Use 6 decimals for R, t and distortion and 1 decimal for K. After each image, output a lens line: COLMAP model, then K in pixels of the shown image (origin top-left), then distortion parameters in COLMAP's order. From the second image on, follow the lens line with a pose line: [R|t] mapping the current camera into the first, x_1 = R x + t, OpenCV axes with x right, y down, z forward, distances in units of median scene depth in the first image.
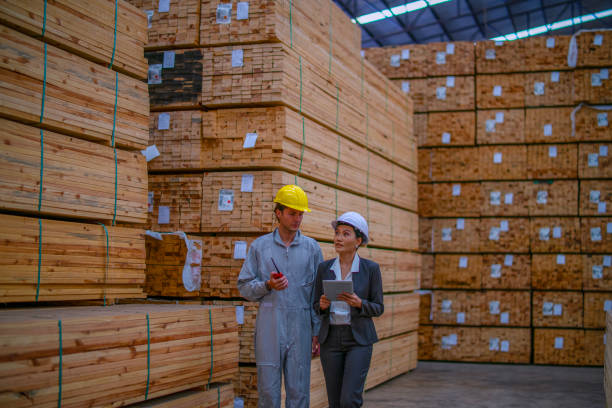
lens RADIAL K [[863.6, 0, 305.3], [0, 863.6, 204.2], [0, 0, 1]] dist [-0.110821, 0.000000]
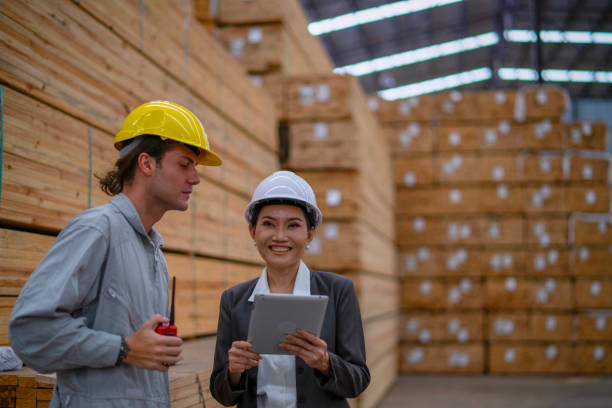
lens RADIAL K [[863.6, 0, 306.5], [0, 863.6, 203.7], [0, 0, 1]] dist [-0.110821, 0.000000]
pose [[0.990345, 0.005926, 0.138495, -0.138133], [-0.002976, 0.999765, -0.021496, -0.019104], [-0.138590, 0.020876, 0.990130, -0.121676]]
